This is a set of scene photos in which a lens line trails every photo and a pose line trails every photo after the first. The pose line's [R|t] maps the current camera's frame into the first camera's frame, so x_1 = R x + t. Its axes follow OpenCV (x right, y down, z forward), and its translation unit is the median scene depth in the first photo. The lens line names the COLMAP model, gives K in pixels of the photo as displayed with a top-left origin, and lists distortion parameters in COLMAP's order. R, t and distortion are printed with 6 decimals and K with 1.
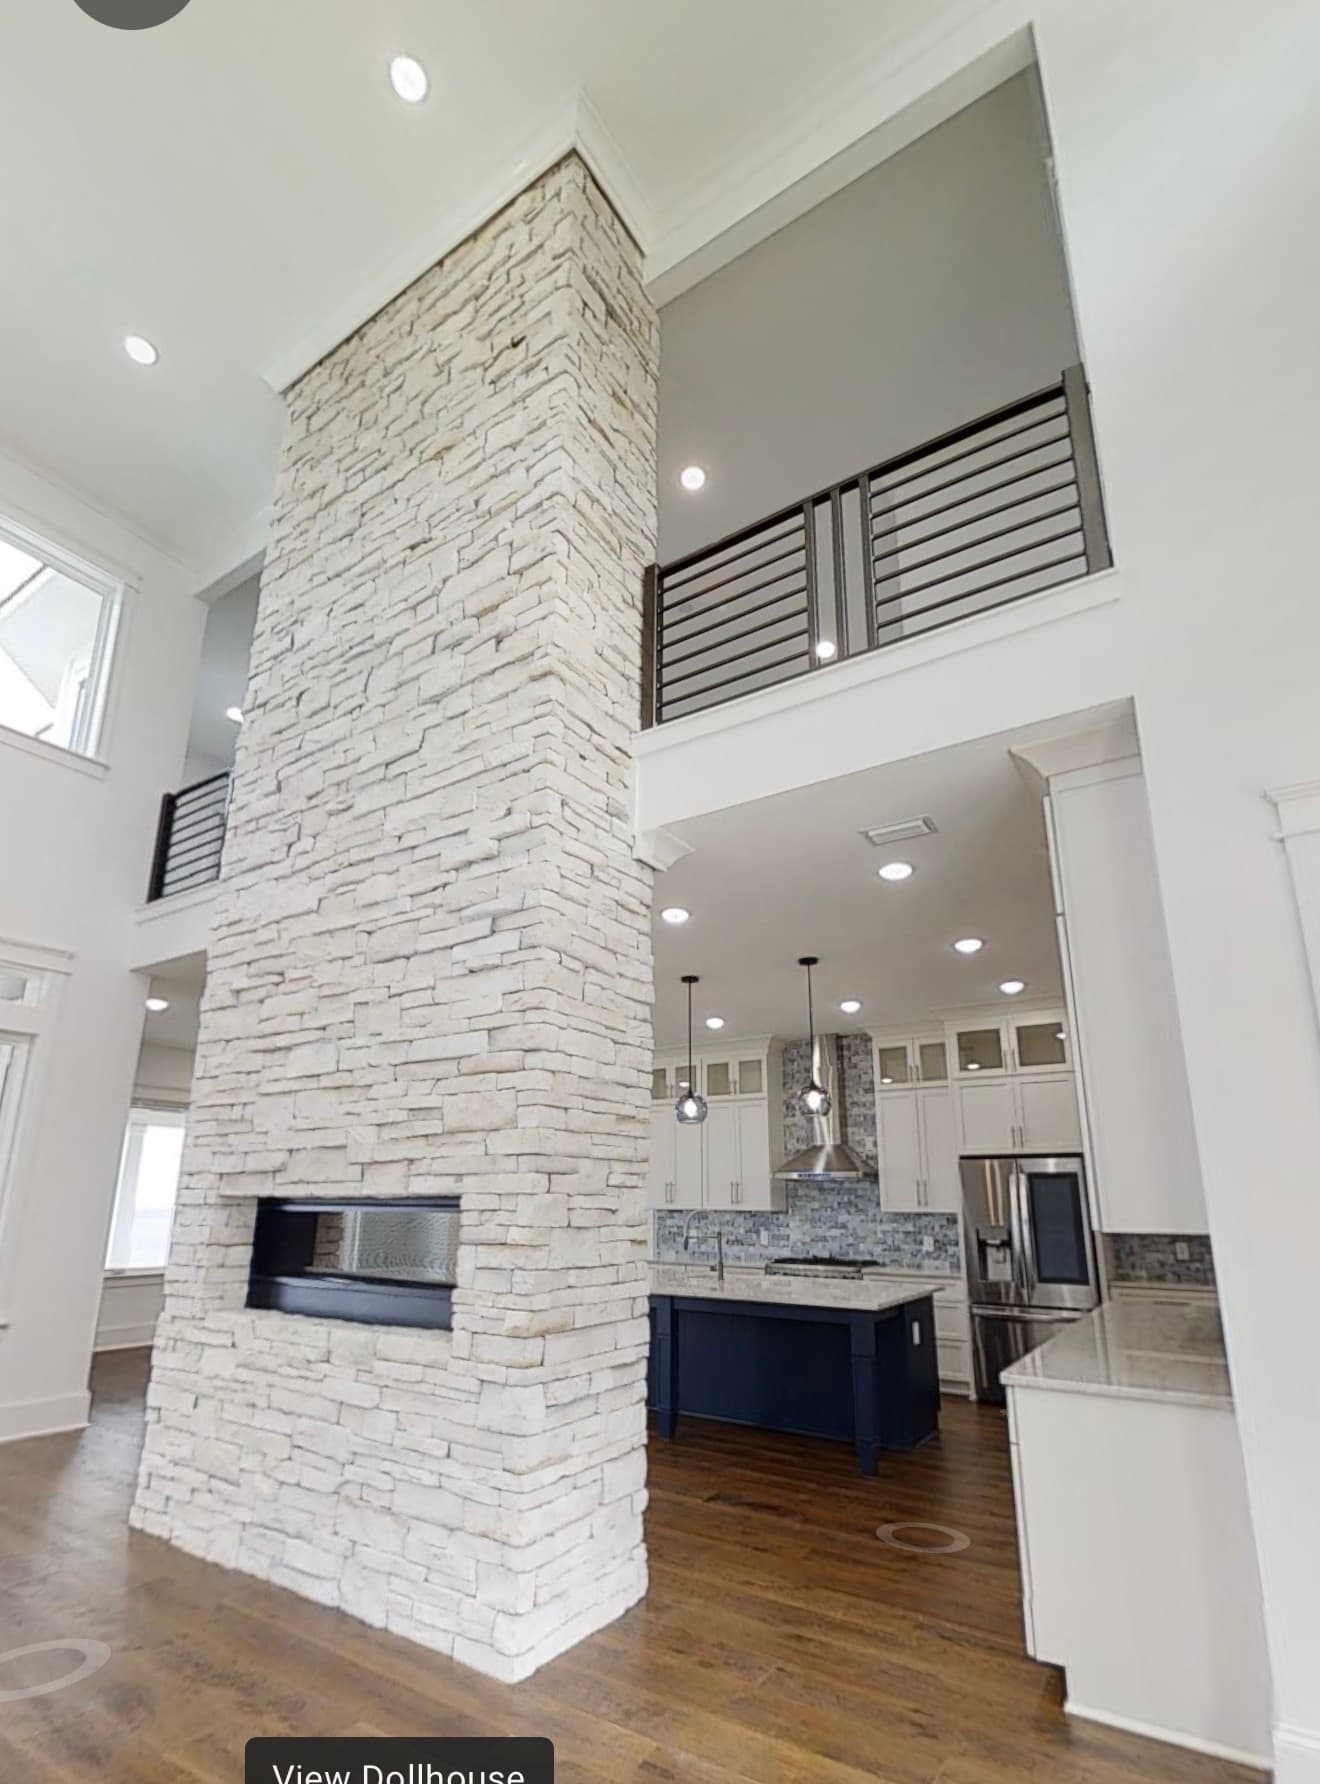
lens RADIAL K [[929.1, 0, 658.6], [0, 929.1, 940.8], [0, 0, 1]] dist [0.023058, -0.022099]
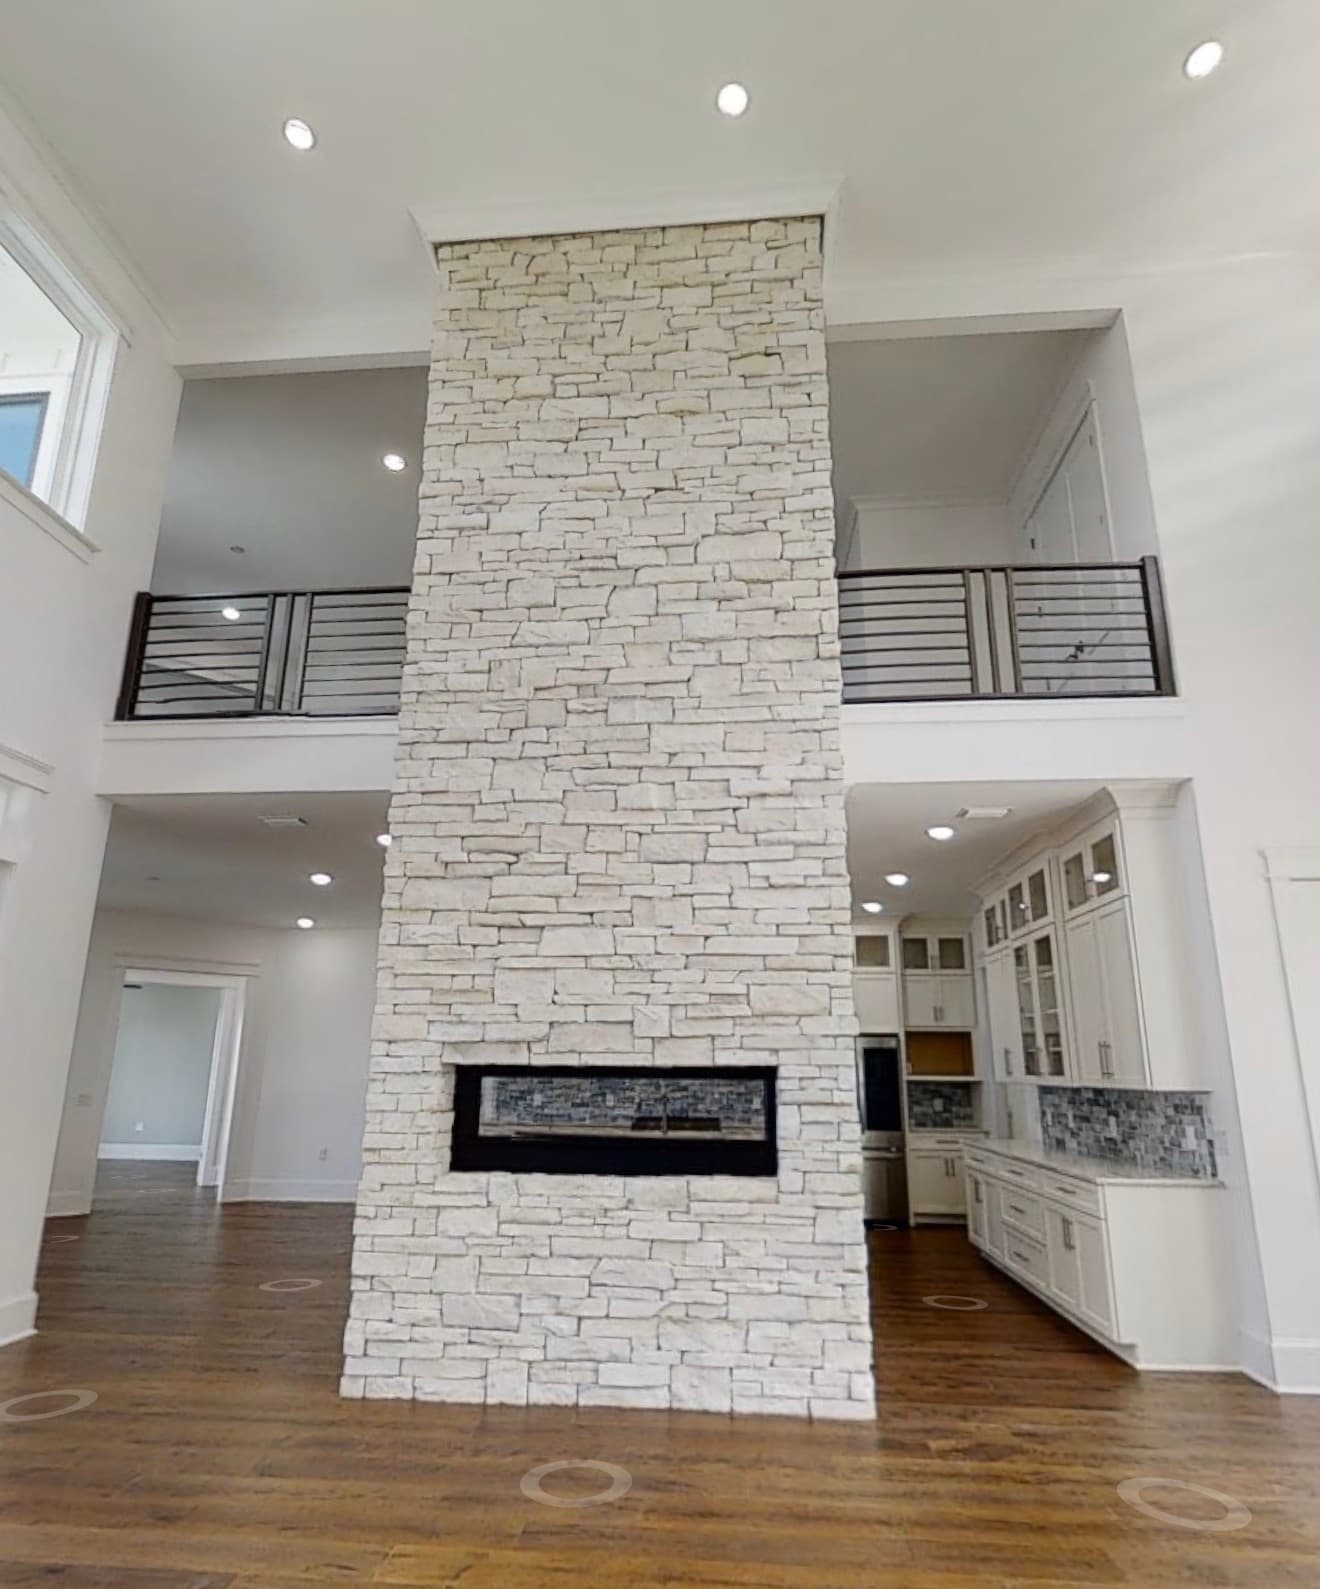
lens RADIAL K [[968.9, 0, 660.0], [0, 968.9, 798.3], [0, 0, 1]] dist [0.004522, 0.001916]
pose [[0.849618, 0.143062, 0.507625, -0.918364], [-0.145774, 0.988711, -0.034660, -0.014658], [-0.506853, -0.044551, 0.860881, -0.029592]]
